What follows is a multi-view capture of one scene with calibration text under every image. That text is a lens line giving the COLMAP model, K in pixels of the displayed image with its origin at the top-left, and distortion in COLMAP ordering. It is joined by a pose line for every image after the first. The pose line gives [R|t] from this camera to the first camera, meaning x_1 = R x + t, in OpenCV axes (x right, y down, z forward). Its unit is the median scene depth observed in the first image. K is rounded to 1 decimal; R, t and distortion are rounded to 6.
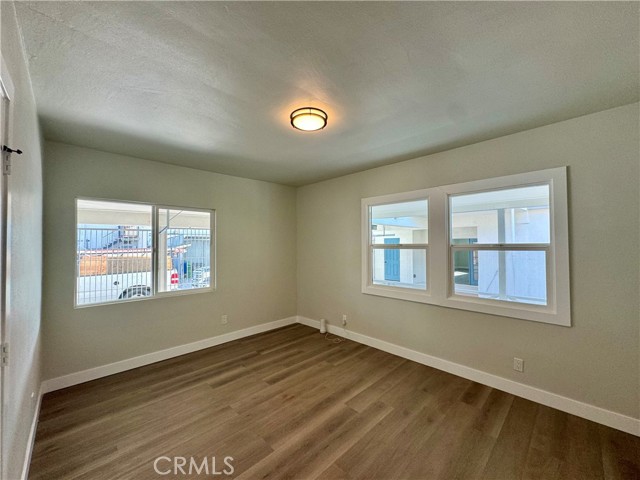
lens RADIAL K [[256.7, 0, 319.8], [0, 256.7, 239.9], [0, 0, 1]] dist [-0.001885, 0.000367]
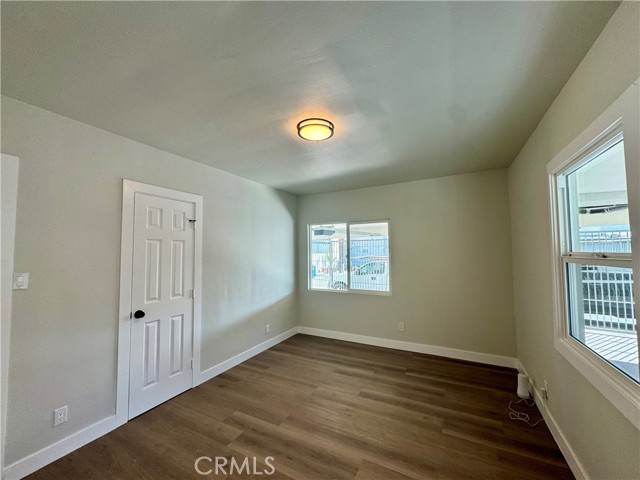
lens RADIAL K [[256.7, 0, 318.9], [0, 256.7, 240.2], [0, 0, 1]] dist [-0.001885, 0.000367]
pose [[0.296141, -0.039838, -0.954313, 0.619024], [0.028295, 0.999057, -0.032926, -0.004259], [0.954725, -0.017252, 0.296989, 0.486766]]
